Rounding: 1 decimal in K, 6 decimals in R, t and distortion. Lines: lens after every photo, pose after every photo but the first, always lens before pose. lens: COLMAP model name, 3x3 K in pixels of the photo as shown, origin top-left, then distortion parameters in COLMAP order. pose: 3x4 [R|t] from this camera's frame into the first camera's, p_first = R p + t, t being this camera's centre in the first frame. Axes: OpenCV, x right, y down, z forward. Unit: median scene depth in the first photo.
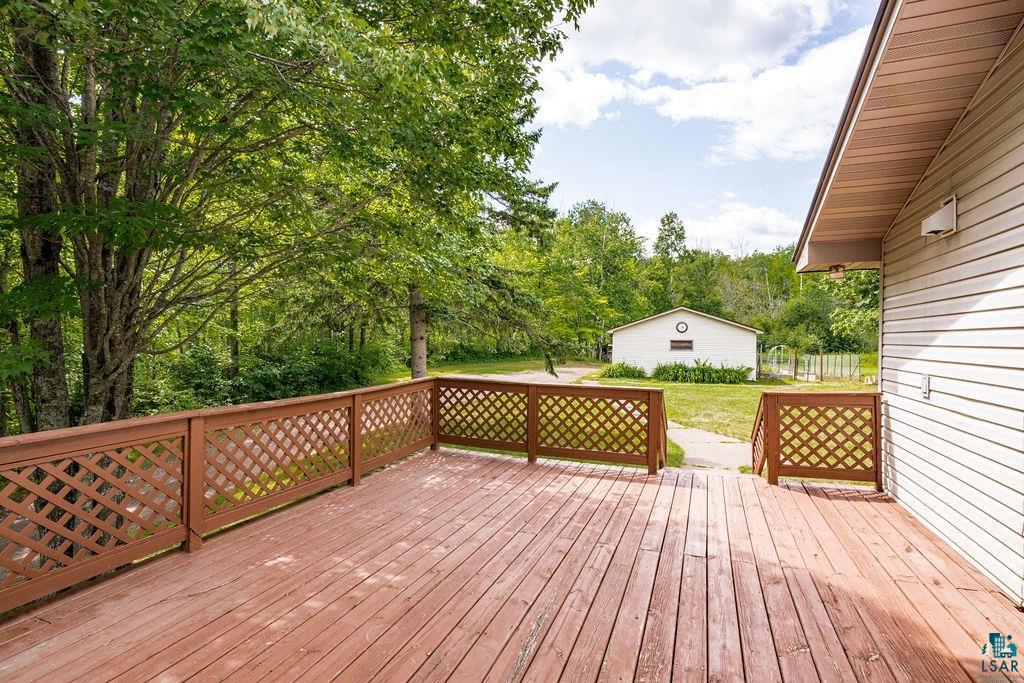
lens RADIAL K [[488.7, 0, 513.1], [0, 488.7, 337.1], [0, 0, 1]] dist [0.002789, 0.000954]
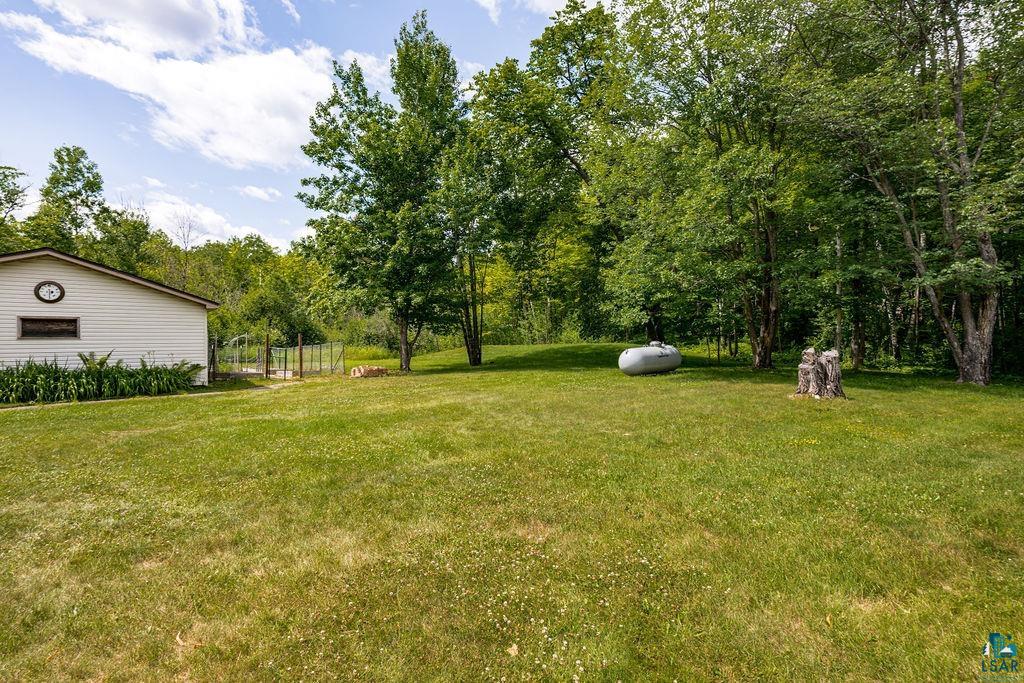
lens RADIAL K [[488.7, 0, 513.2], [0, 488.7, 338.6], [0, 0, 1]] dist [0.002789, 0.000954]
pose [[0.529086, -0.005865, 0.848548, 0.169847], [0.007189, 0.999971, 0.002429, 0.030122], [-0.848538, 0.004815, 0.529112, 0.331528]]
